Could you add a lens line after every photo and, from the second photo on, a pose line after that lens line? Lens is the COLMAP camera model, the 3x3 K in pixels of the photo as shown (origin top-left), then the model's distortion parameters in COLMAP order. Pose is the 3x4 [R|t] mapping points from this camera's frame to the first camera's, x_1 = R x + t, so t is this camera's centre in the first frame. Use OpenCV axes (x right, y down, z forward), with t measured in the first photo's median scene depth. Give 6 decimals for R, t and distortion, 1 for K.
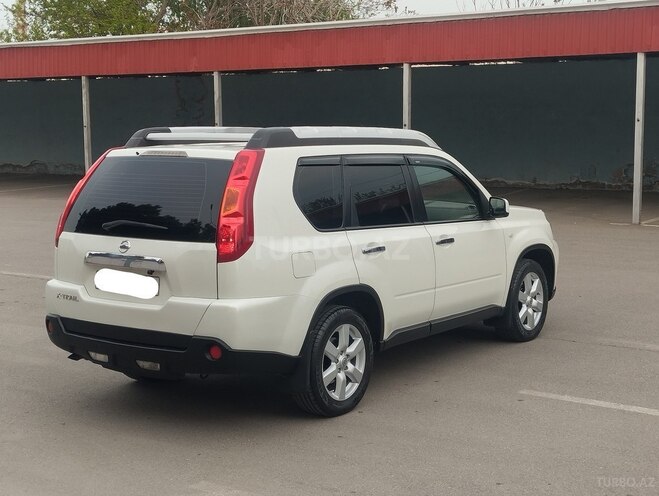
lens RADIAL K [[1088.6, 0, 329.5], [0, 1088.6, 248.0], [0, 0, 1]] dist [0.091386, -0.149767]
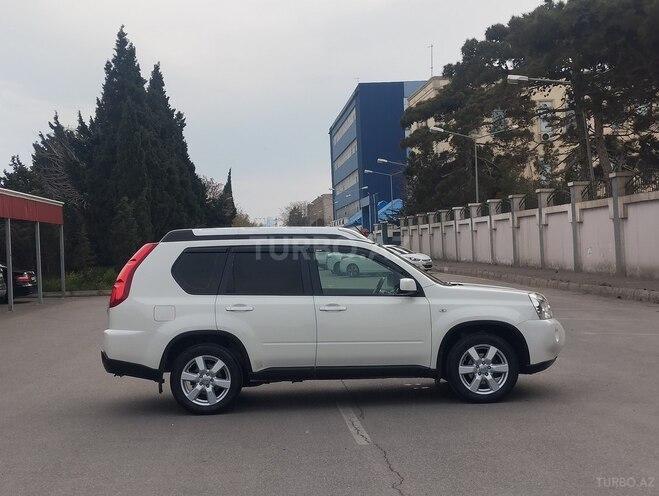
lens RADIAL K [[1100.7, 0, 329.5], [0, 1100.7, 248.0], [0, 0, 1]] dist [0.071790, -0.026025]
pose [[0.608743, -0.009837, -0.793307, 1.368301], [-0.064831, 0.995962, -0.062099, 0.004309], [0.790714, 0.089233, 0.605647, 0.183031]]
